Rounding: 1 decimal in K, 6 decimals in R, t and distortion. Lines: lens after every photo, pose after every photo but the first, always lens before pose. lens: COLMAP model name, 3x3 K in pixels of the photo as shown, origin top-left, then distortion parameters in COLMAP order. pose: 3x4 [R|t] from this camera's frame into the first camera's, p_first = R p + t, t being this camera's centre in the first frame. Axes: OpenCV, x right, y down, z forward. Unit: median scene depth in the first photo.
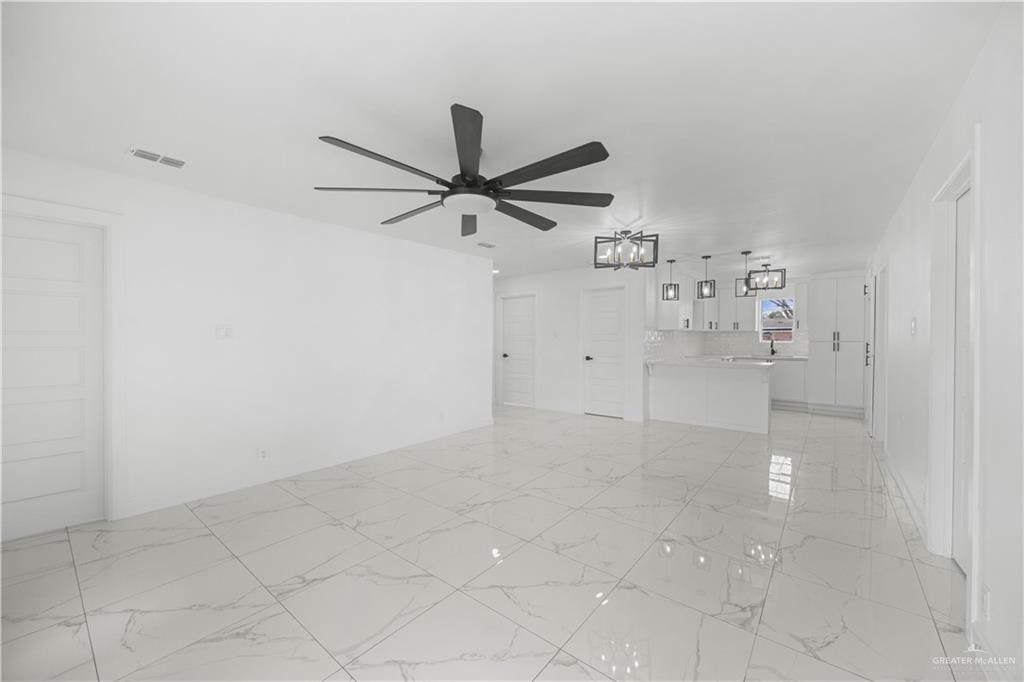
lens RADIAL K [[396.1, 0, 512.8], [0, 396.1, 342.3], [0, 0, 1]] dist [0.003841, 0.000013]
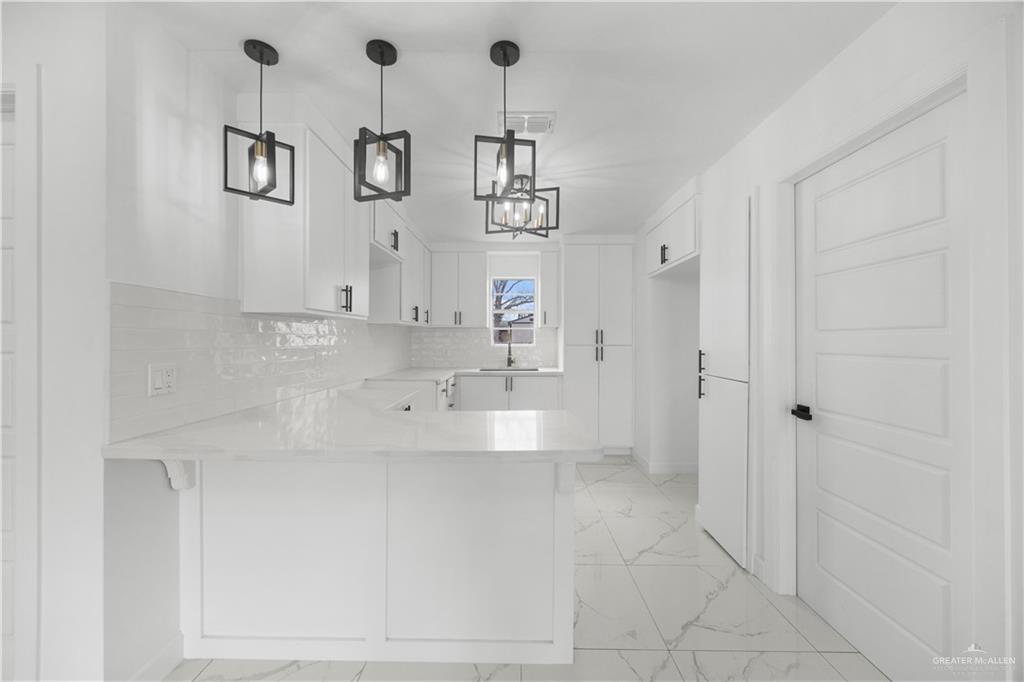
lens RADIAL K [[396.1, 0, 512.5], [0, 396.1, 340.2], [0, 0, 1]] dist [0.003841, 0.000013]
pose [[0.783983, 0.000987, 0.620781, 0.308811], [0.002787, 0.999983, -0.005110, -0.007089], [-0.620775, 0.005736, 0.783967, 0.577768]]
